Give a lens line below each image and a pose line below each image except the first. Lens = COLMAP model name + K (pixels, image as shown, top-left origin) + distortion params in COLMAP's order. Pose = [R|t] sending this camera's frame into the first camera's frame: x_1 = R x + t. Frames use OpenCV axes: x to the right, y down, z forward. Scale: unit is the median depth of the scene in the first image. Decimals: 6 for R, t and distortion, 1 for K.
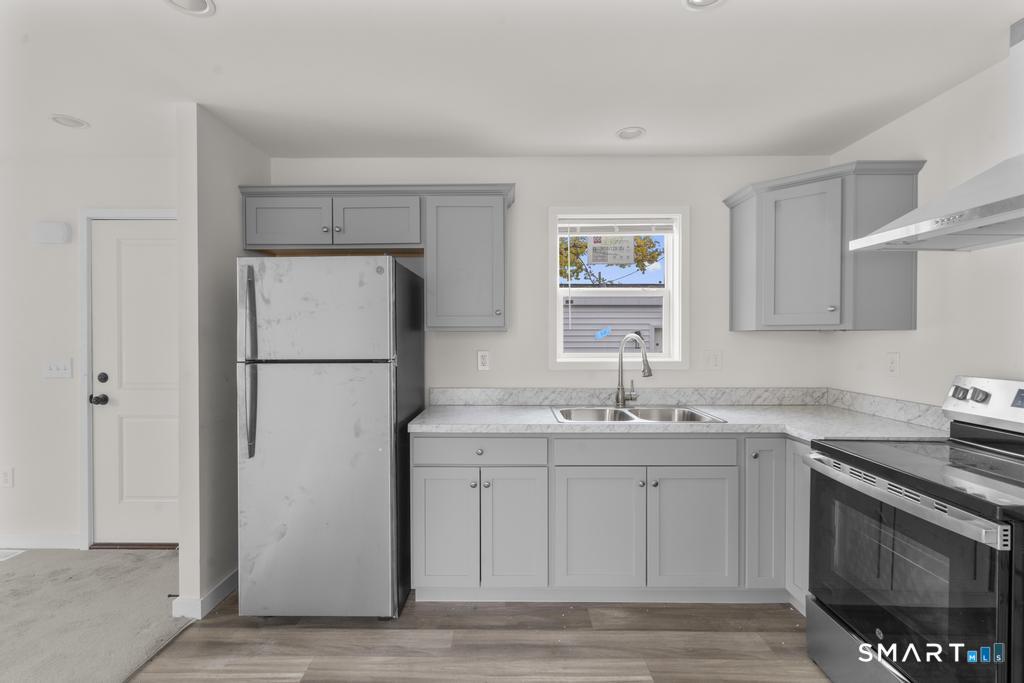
lens RADIAL K [[467.2, 0, 510.0], [0, 467.2, 341.6], [0, 0, 1]] dist [-0.000084, 0.000258]
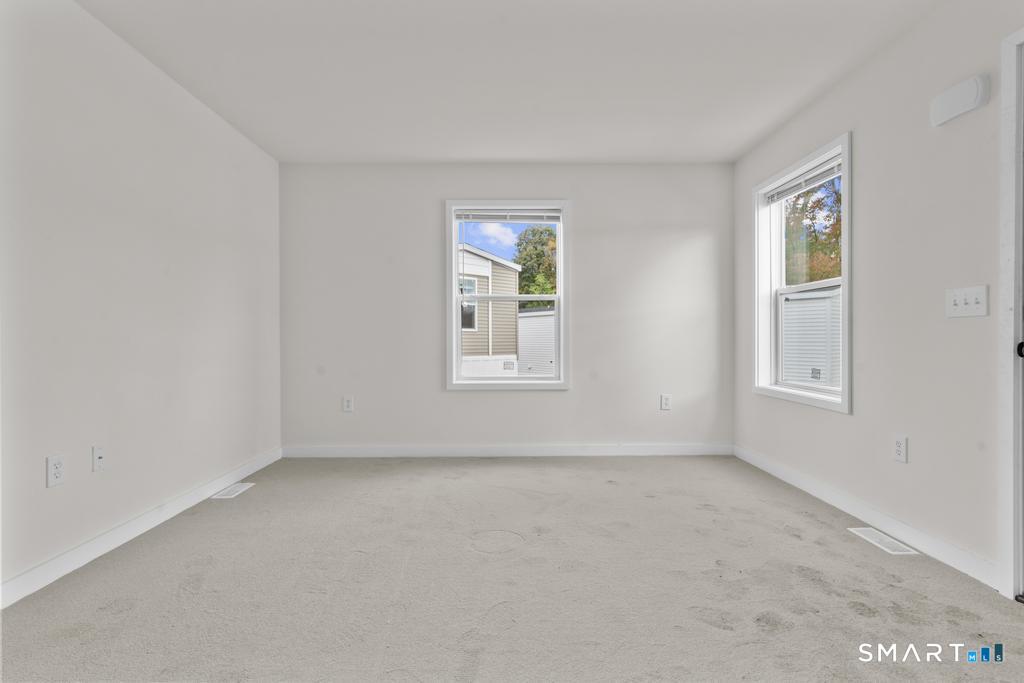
lens RADIAL K [[477.0, 0, 506.1], [0, 477.0, 341.2], [0, 0, 1]] dist [0.002650, 0.001779]
pose [[0.017022, 0.004726, -0.999844, -0.305270], [-0.007052, 0.999965, 0.004607, 0.117847], [0.999830, 0.006972, 0.017055, 0.343696]]
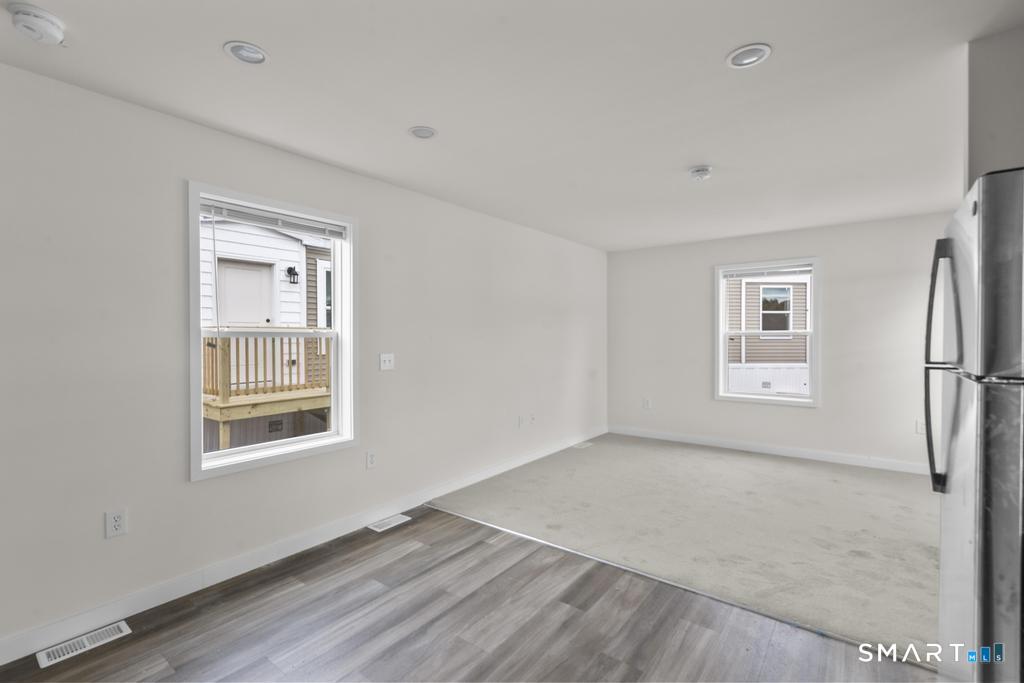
lens RADIAL K [[467.2, 0, 510.0], [0, 467.2, 341.6], [0, 0, 1]] dist [-0.000084, 0.000258]
pose [[-0.597218, 0.012401, -0.801983, 0.354159], [-0.005865, 0.999786, 0.019827, -0.006299], [0.802057, 0.016545, -0.597018, 0.665501]]
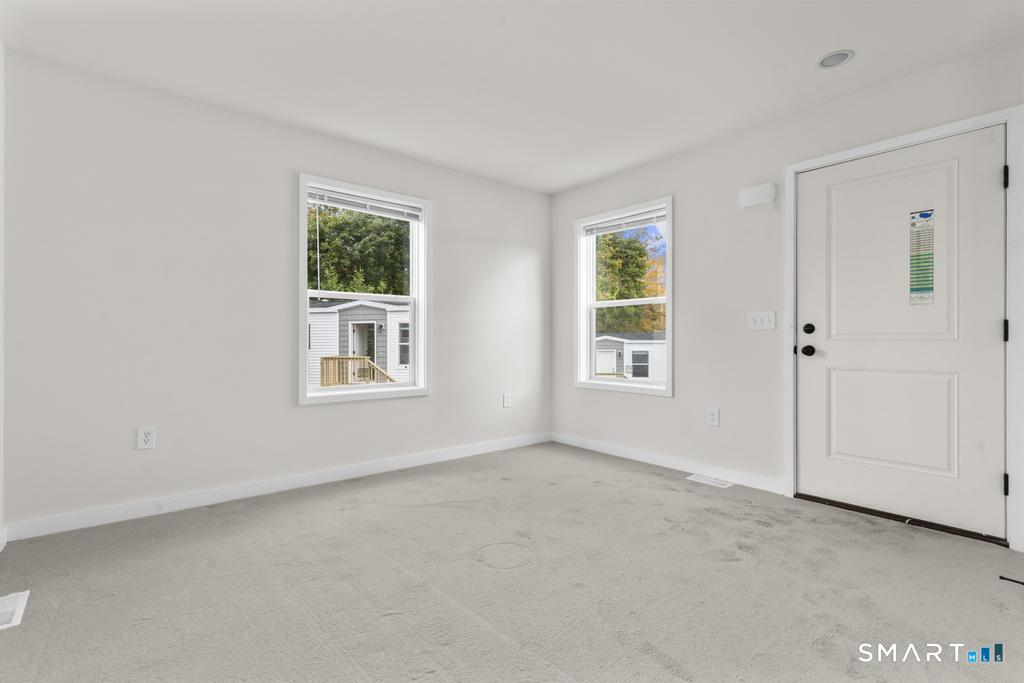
lens RADIAL K [[477.0, 0, 506.1], [0, 477.0, 341.2], [0, 0, 1]] dist [0.002650, 0.001779]
pose [[0.639903, -0.000605, -0.768456, -0.517451], [-0.006859, 0.999955, -0.006499, 0.118723], [0.768425, 0.009429, 0.639870, -0.155698]]
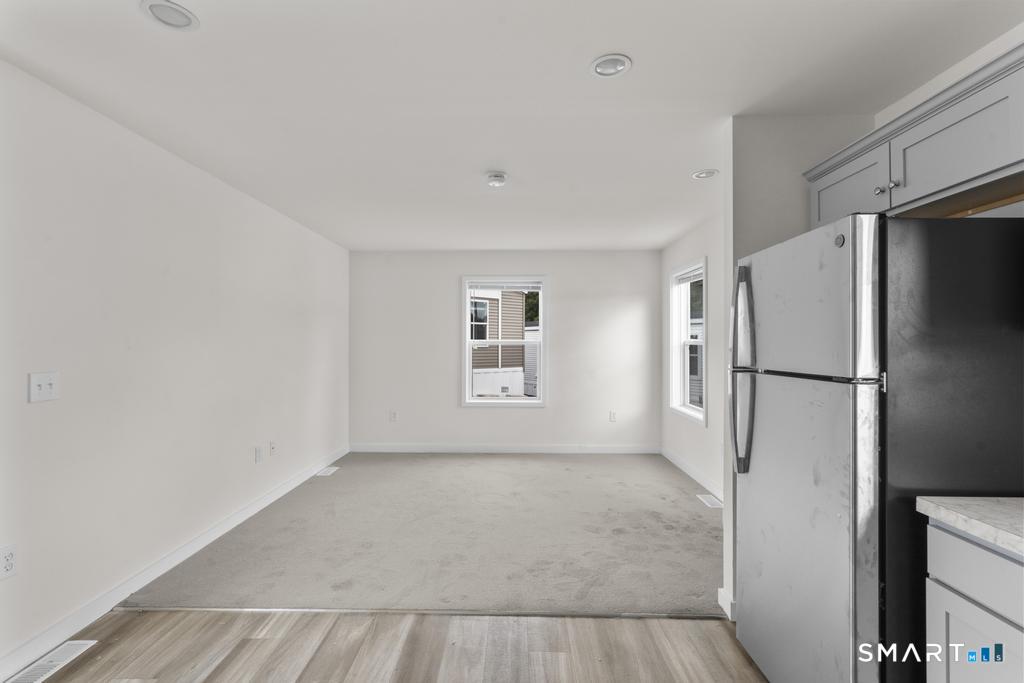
lens RADIAL K [[467.2, 0, 510.0], [0, 467.2, 341.6], [0, 0, 1]] dist [-0.000084, 0.000258]
pose [[-0.003407, -0.004179, -0.999985, 0.283338], [-0.013190, 0.999904, -0.004133, -0.002642], [0.999907, 0.013176, -0.003462, 0.403286]]
